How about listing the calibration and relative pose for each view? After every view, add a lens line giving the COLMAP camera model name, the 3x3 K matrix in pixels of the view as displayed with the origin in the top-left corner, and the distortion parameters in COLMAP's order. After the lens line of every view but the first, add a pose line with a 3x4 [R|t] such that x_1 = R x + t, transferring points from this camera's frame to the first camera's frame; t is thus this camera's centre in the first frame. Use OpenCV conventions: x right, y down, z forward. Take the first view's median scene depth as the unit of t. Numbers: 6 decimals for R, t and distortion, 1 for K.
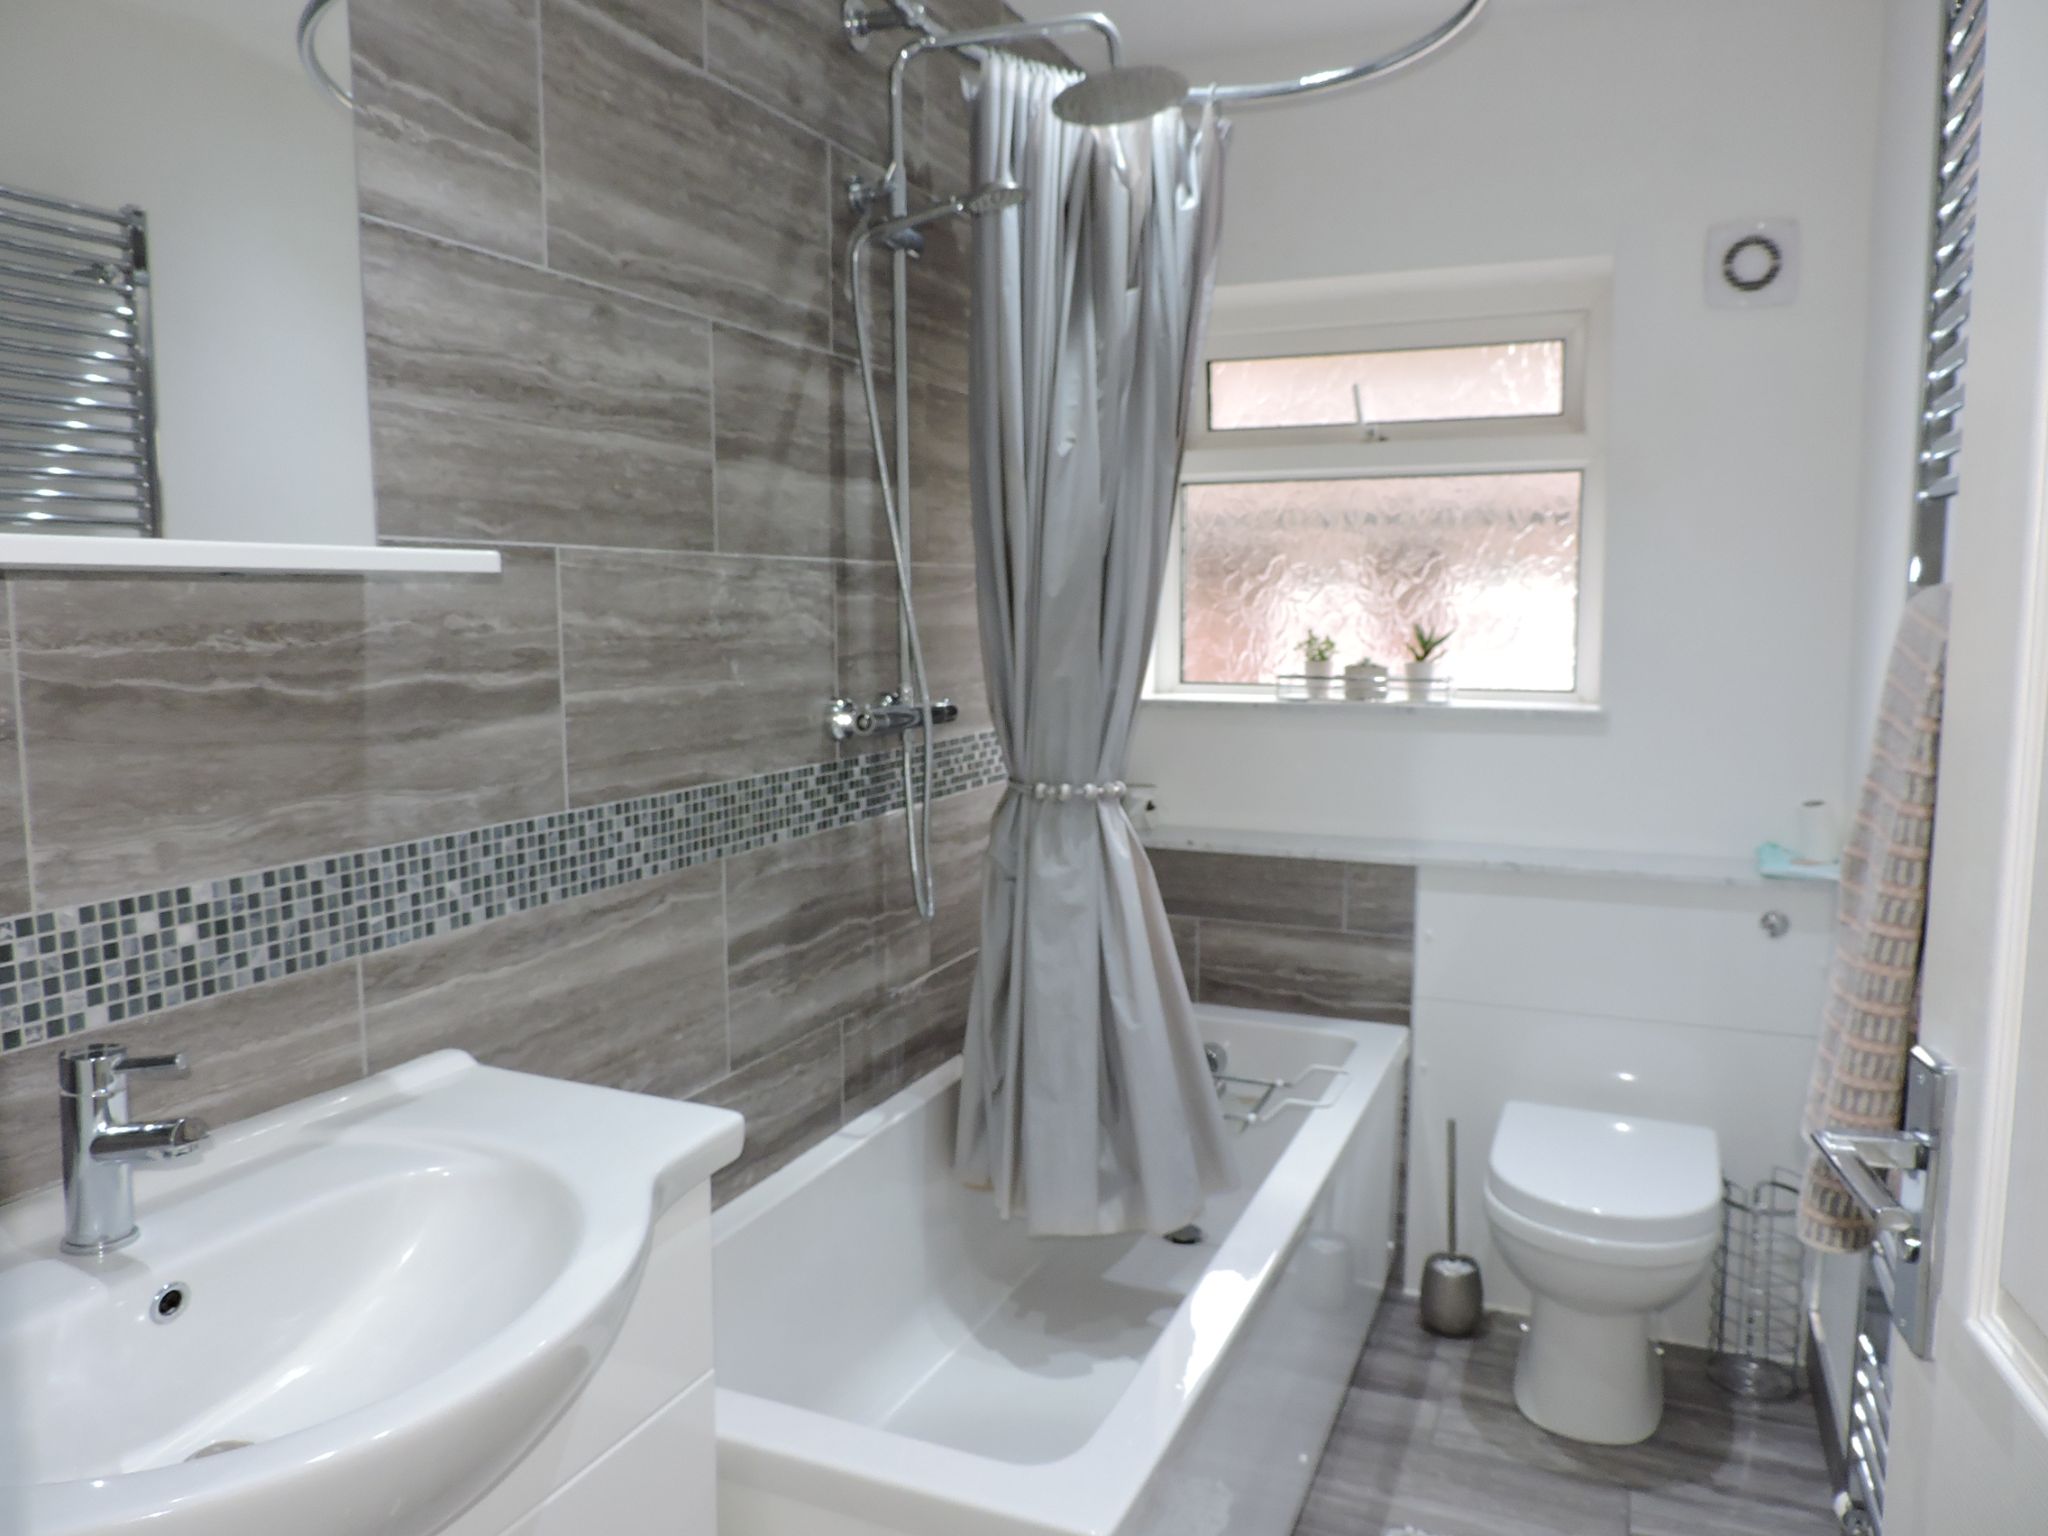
lens RADIAL K [[1496.1, 0, 1022.6], [0, 1496.1, 761.2], [0, 0, 1]] dist [-0.018823, 0.008880]
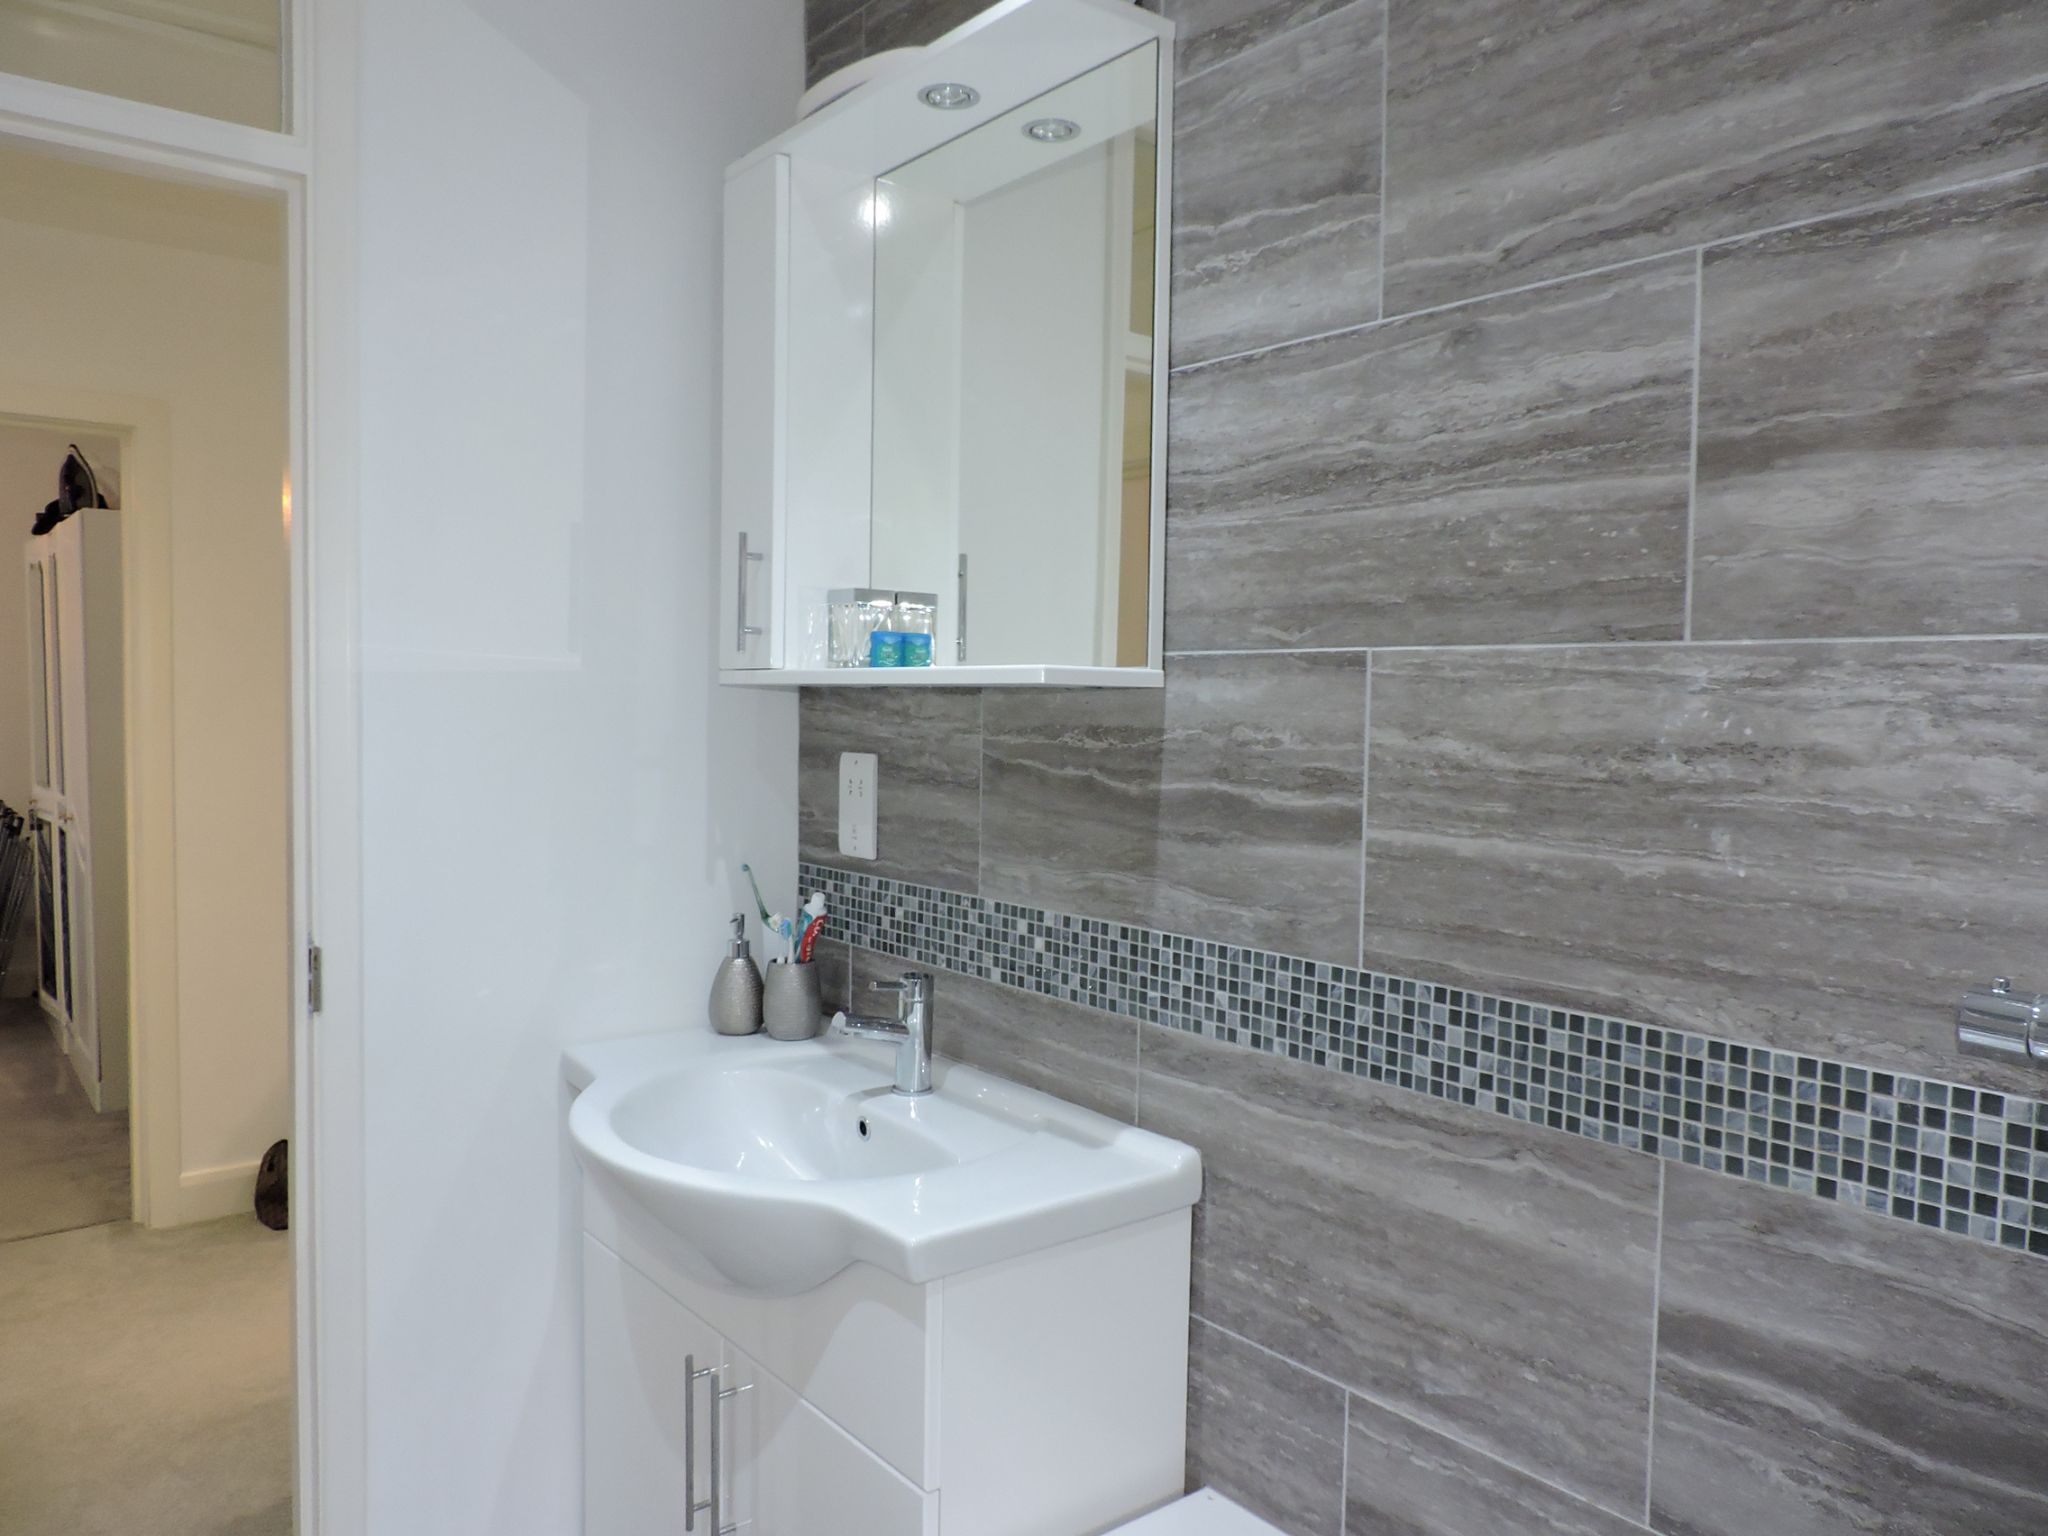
lens RADIAL K [[1496.1, 0, 1021.8], [0, 1496.1, 781.9], [0, 0, 1]] dist [-0.018823, 0.008880]
pose [[-0.484145, 0.037072, -0.874202, 0.522008], [-0.111250, 0.988385, 0.103526, -0.138752], [0.867887, 0.147377, -0.474397, 1.263463]]
